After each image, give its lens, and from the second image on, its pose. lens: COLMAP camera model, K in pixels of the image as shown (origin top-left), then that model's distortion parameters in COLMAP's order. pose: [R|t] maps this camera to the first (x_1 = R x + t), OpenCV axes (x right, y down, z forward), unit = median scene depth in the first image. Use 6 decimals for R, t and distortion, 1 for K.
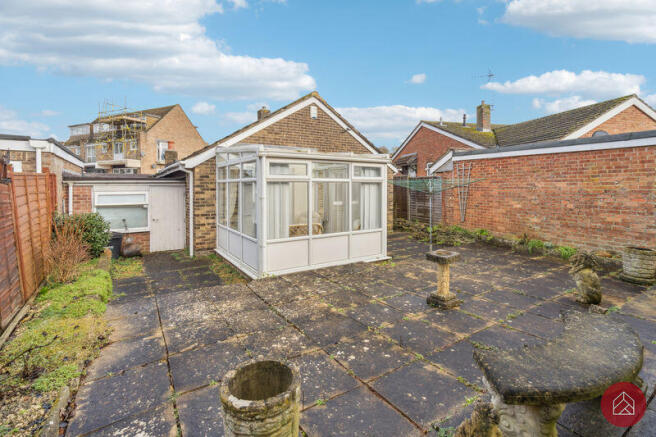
lens RADIAL K [[312.7, 0, 327.3], [0, 312.7, 182.4], [0, 0, 1]] dist [-0.001424, 0.000025]
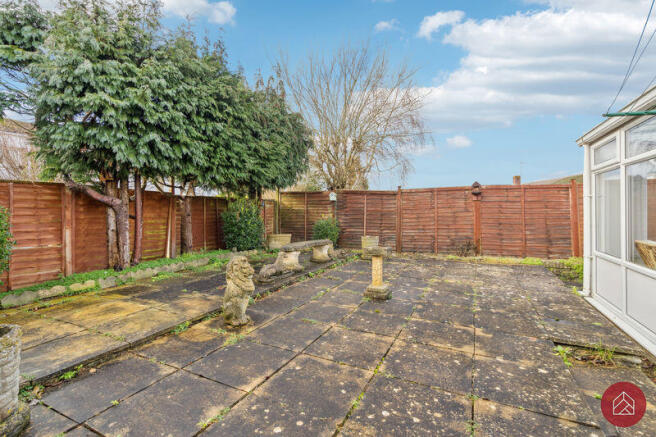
lens RADIAL K [[305.6, 0, 323.7], [0, 305.6, 211.0], [0, 0, 1]] dist [-0.017899, 0.000155]
pose [[-0.865410, 0.010189, -0.500961, 0.656870], [0.017352, 0.999803, -0.009641, 0.070563], [0.500764, -0.017037, -0.865416, 1.142162]]
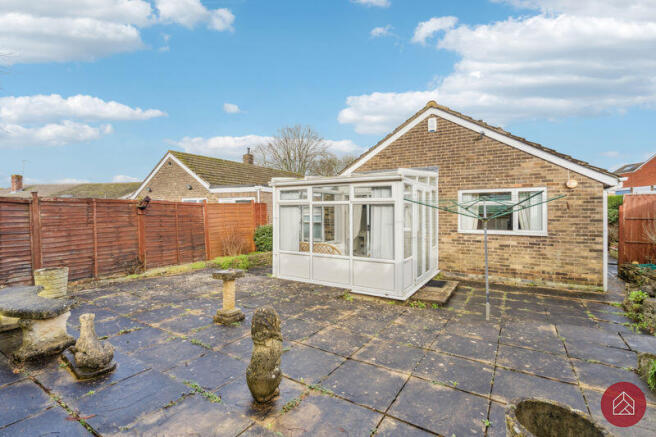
lens RADIAL K [[305.6, 0, 323.7], [0, 305.6, 211.0], [0, 0, 1]] dist [-0.017899, 0.000155]
pose [[0.416067, -0.000058, -0.909334, 0.907390], [0.009318, 0.999948, 0.004200, 0.015036], [0.909286, -0.010221, 0.416046, 0.552605]]
